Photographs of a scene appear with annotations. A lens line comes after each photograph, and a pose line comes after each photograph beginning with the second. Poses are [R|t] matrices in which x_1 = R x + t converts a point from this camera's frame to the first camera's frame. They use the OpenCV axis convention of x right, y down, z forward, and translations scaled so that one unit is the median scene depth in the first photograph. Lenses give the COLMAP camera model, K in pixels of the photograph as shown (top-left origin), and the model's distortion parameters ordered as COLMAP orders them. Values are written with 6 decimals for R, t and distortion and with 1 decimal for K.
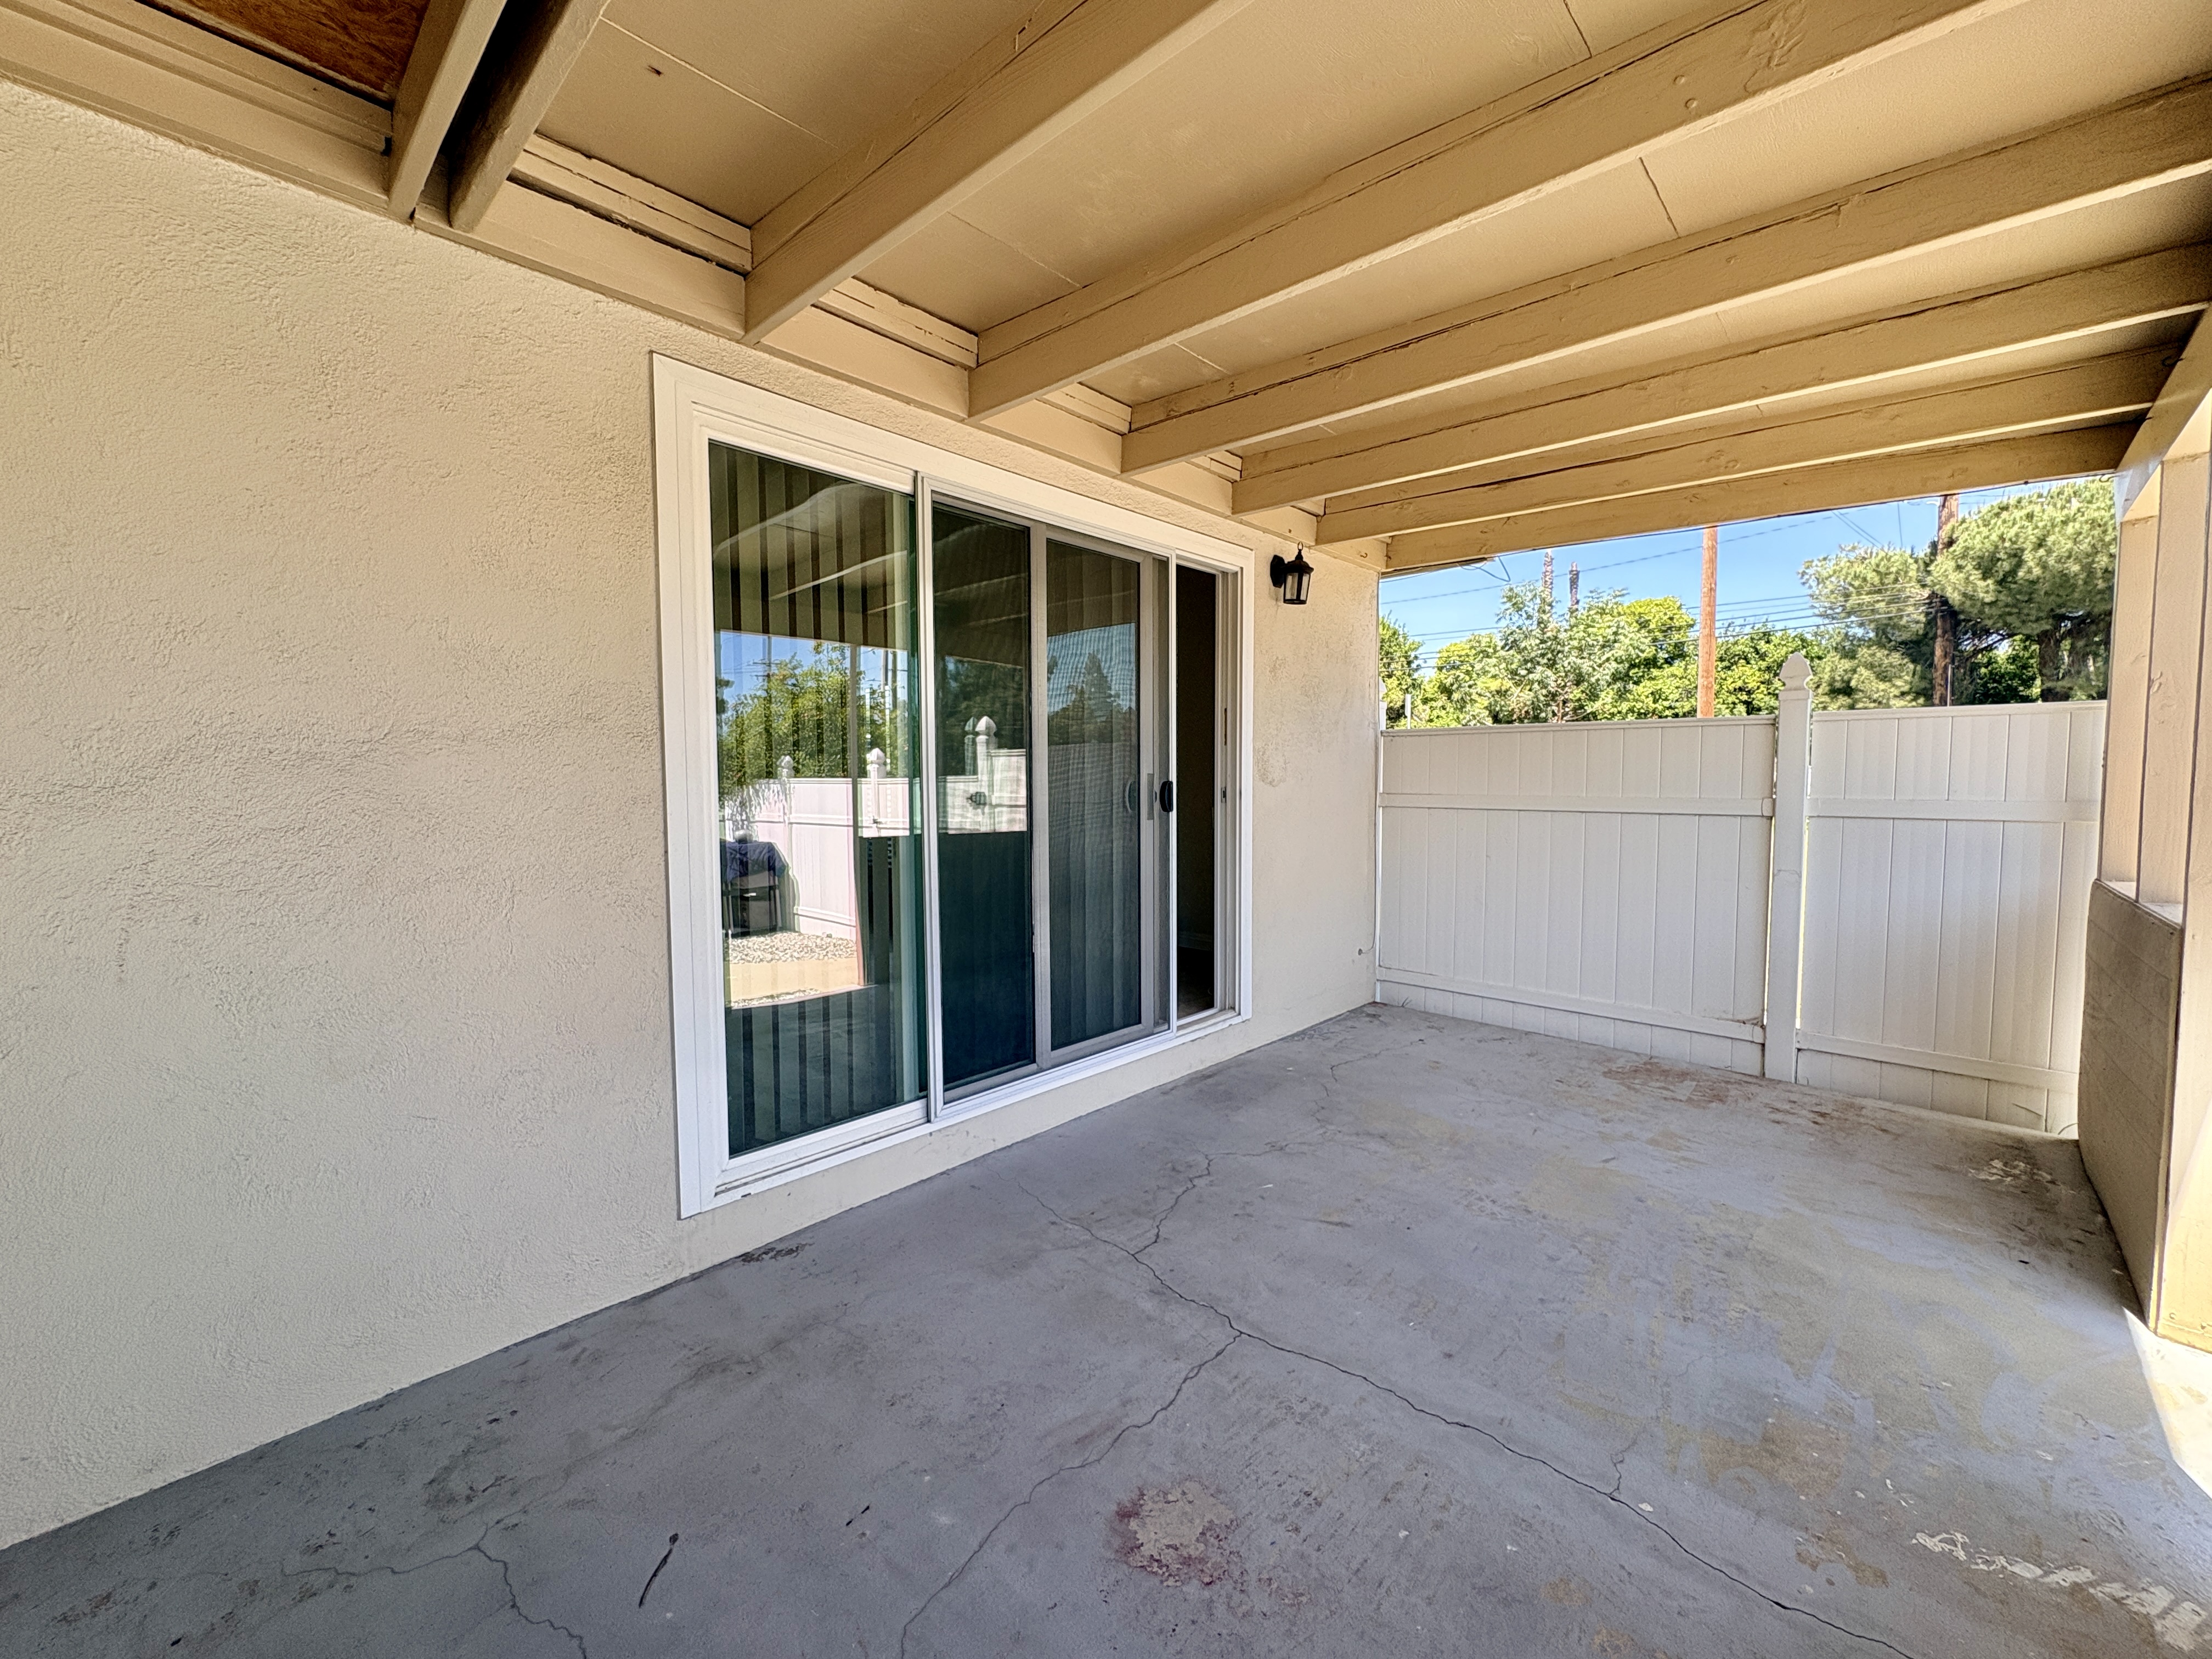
lens RADIAL K [[884.8, 0, 1103.1], [0, 884.8, 831.3], [0, 0, 1]] dist [-0.001373, 0.000055]
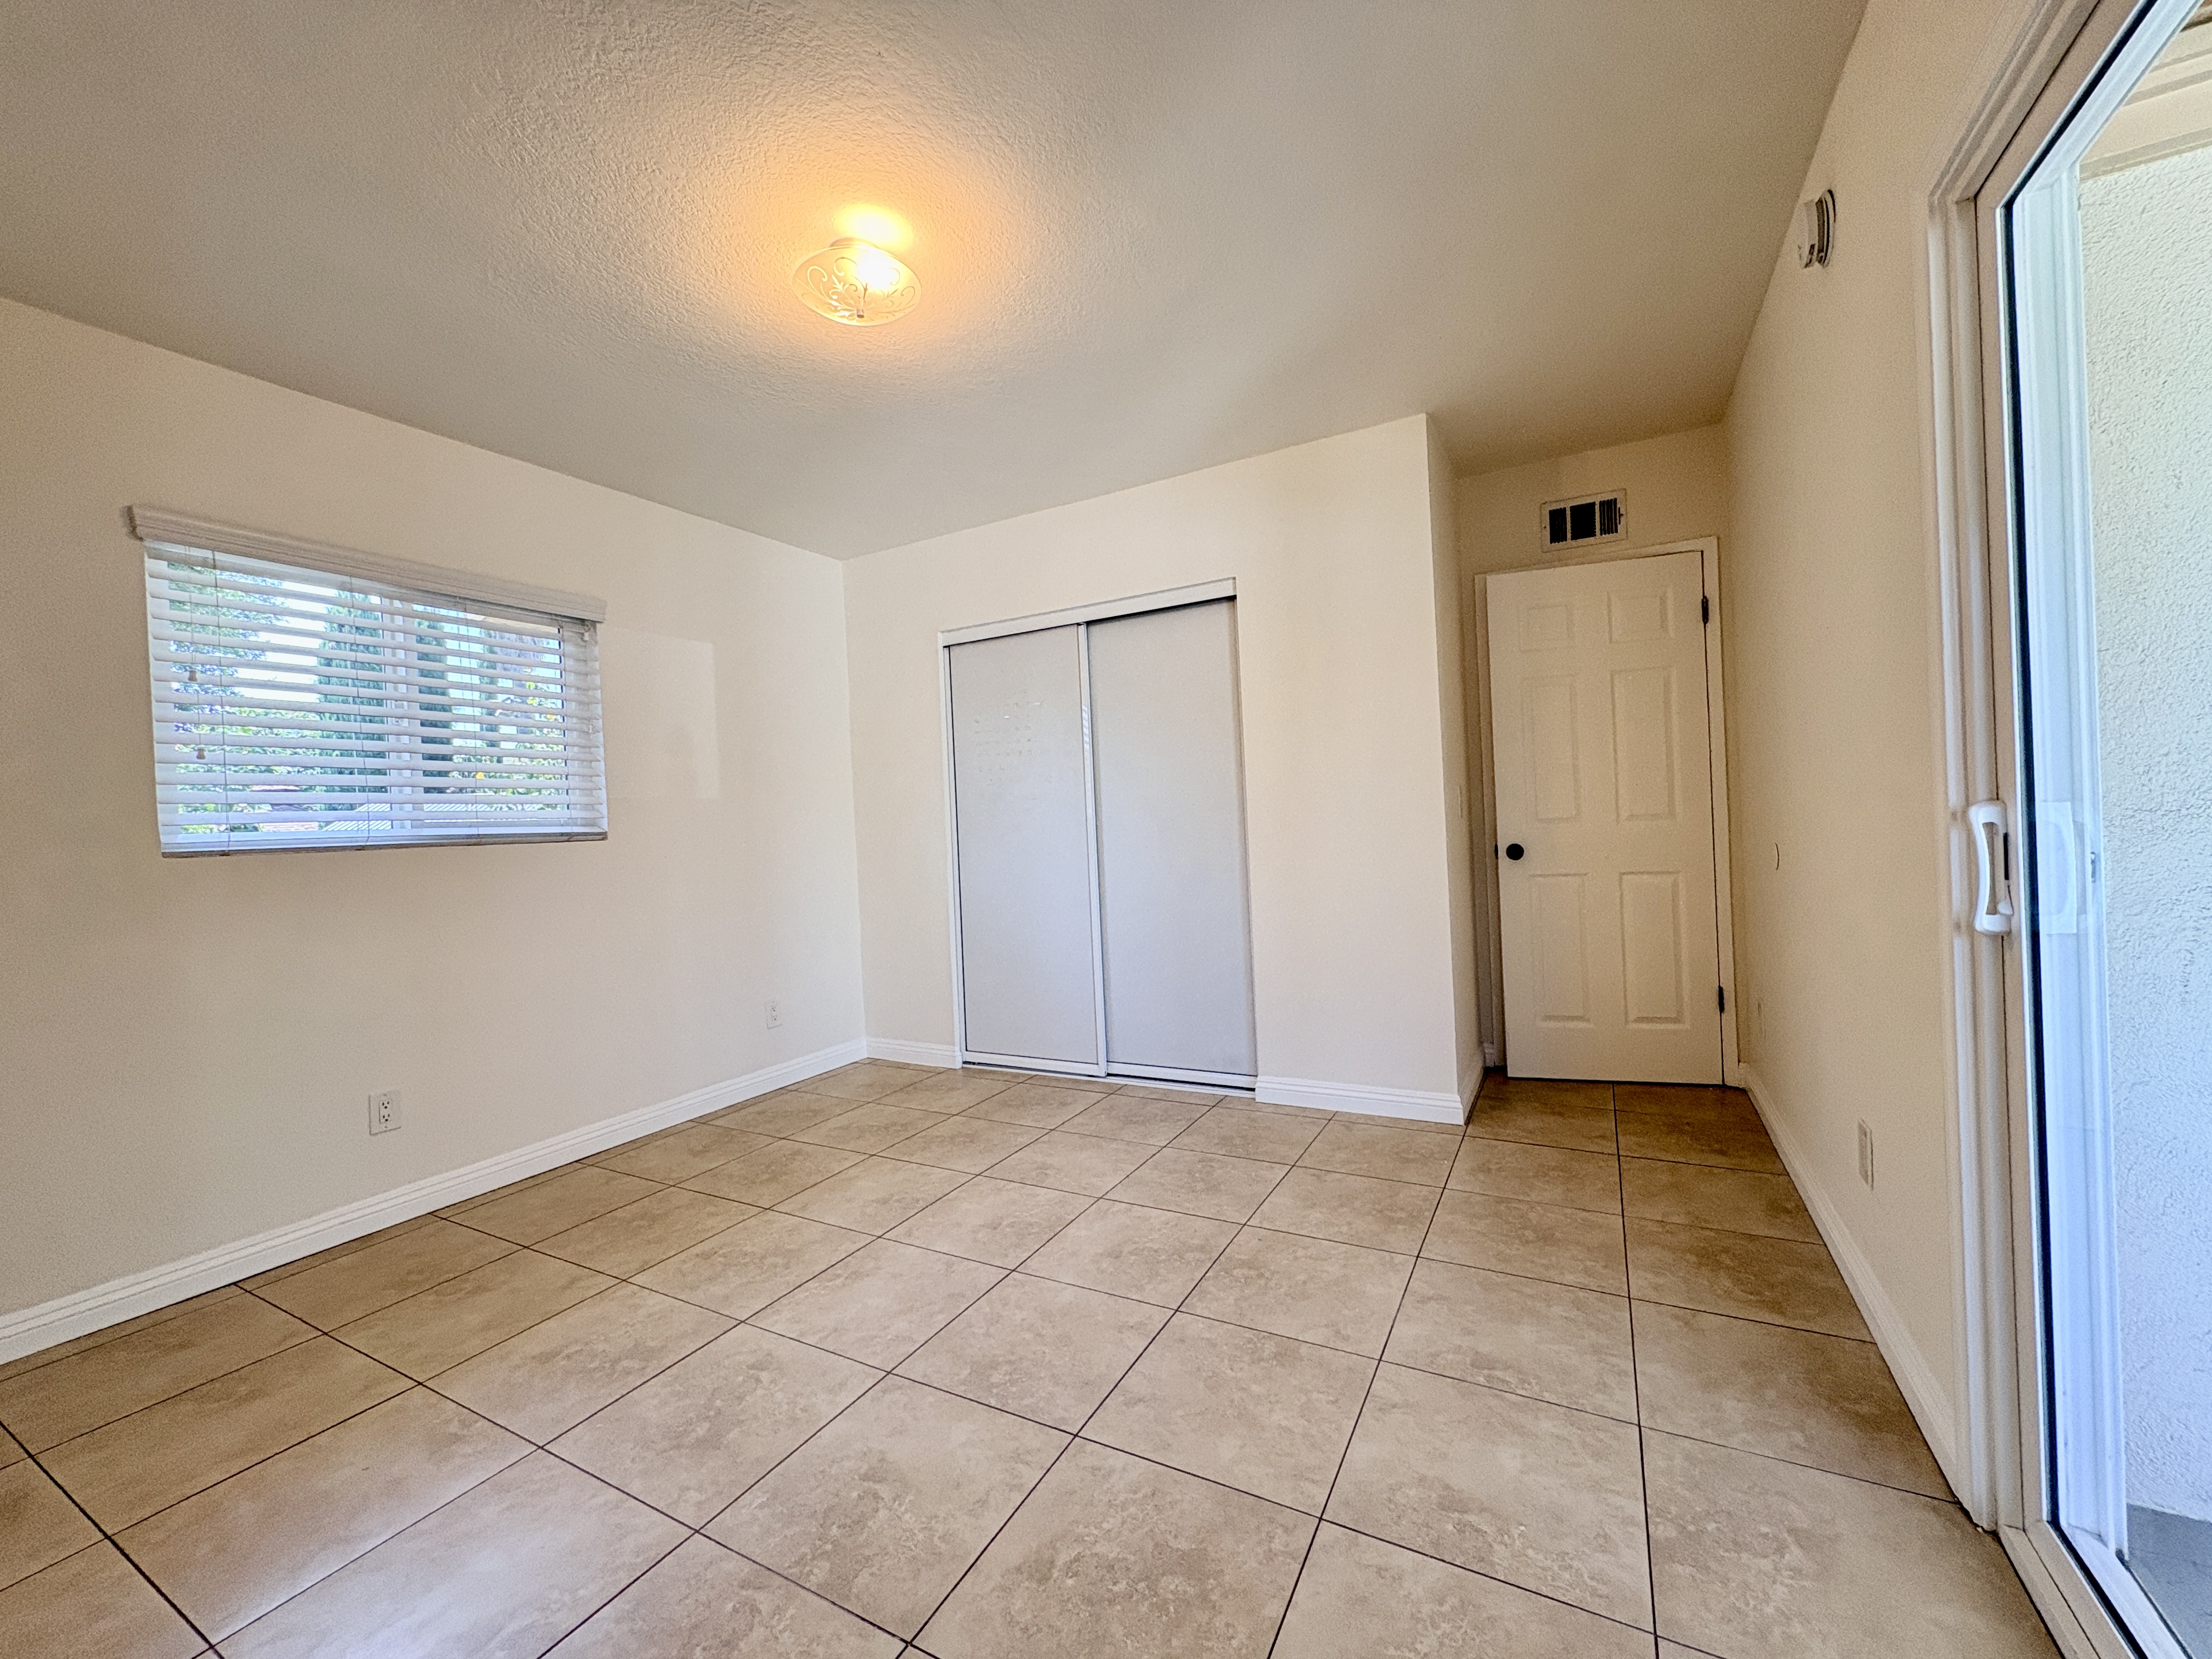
lens RADIAL K [[884.8, 0, 1102.3], [0, 884.8, 821.4], [0, 0, 1]] dist [-0.001373, 0.000055]
pose [[0.246298, 0.000786, -0.969194, -0.230362], [-0.004498, 0.999990, -0.000332, -0.016030], [0.969184, 0.004441, 0.246299, -0.236840]]
